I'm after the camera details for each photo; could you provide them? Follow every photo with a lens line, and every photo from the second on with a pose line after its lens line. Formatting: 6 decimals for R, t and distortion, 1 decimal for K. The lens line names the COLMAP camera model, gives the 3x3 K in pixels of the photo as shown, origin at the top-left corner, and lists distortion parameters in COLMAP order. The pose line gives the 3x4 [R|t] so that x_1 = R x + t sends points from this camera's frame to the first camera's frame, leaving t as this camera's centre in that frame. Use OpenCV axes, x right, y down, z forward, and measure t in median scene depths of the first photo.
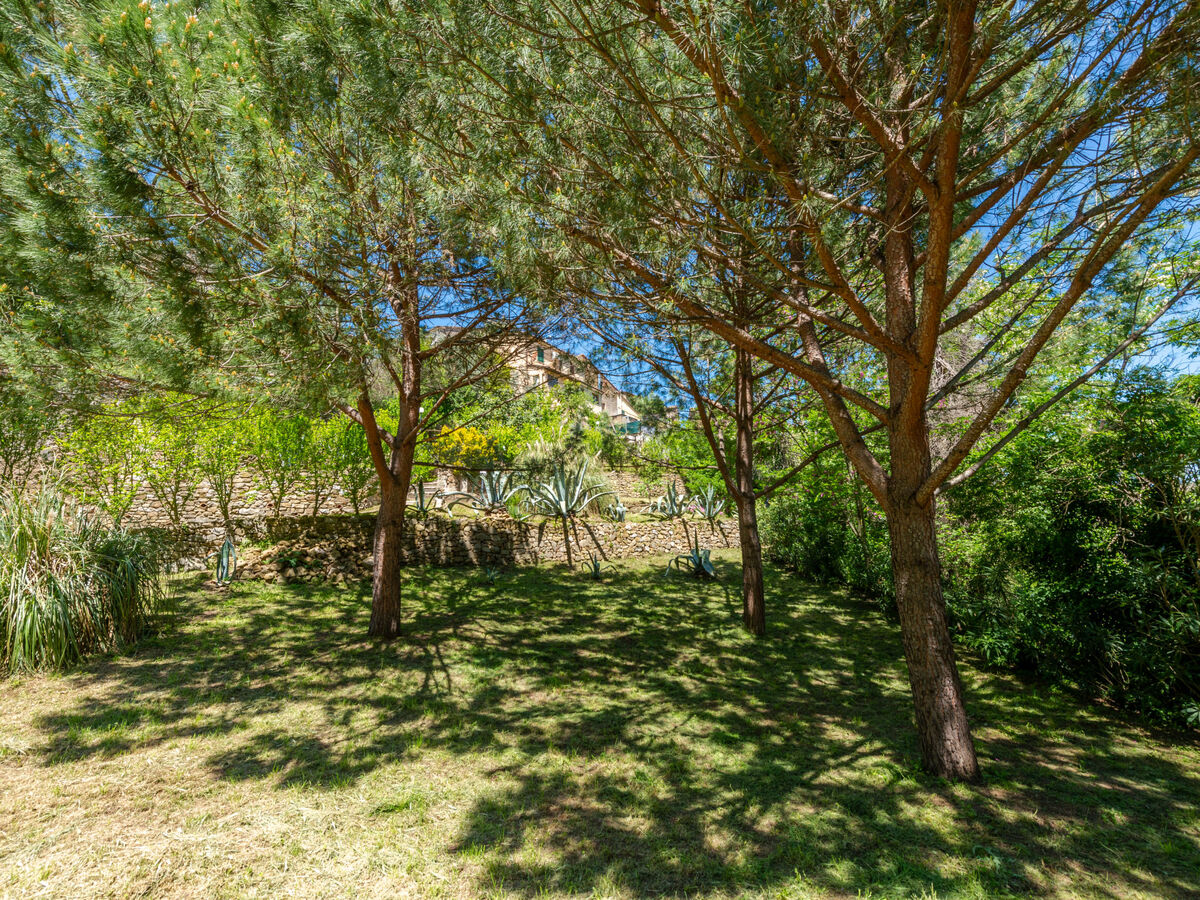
lens RADIAL K [[520.5, 0, 598.8], [0, 520.5, 452.3], [0, 0, 1]] dist [0.011621, -0.004755]
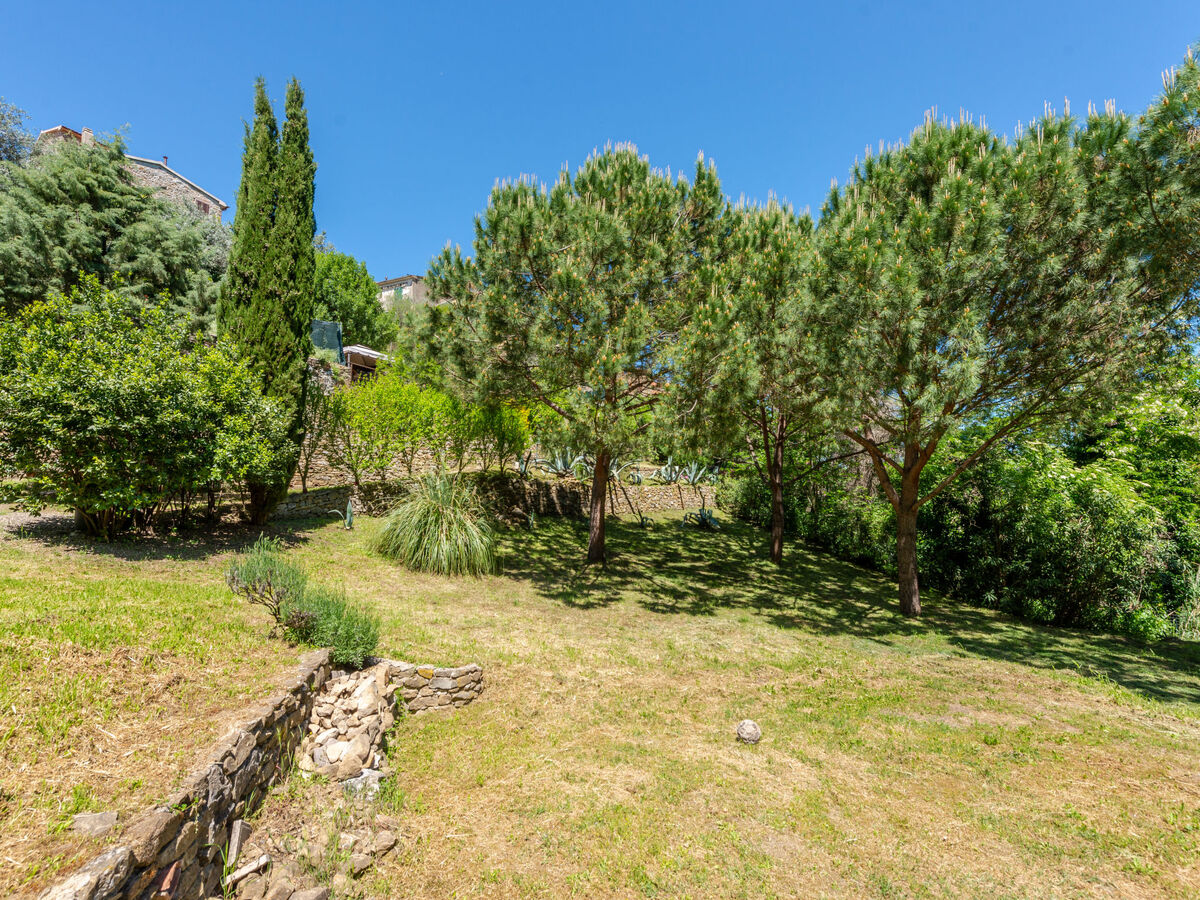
lens RADIAL K [[520.5, 0, 598.8], [0, 520.5, 452.3], [0, 0, 1]] dist [0.011621, -0.004755]
pose [[0.970161, 0.064908, 0.233611, -0.468306], [-0.090324, 0.990901, 0.099787, -0.092981], [-0.225008, -0.117910, 0.967196, -0.331023]]
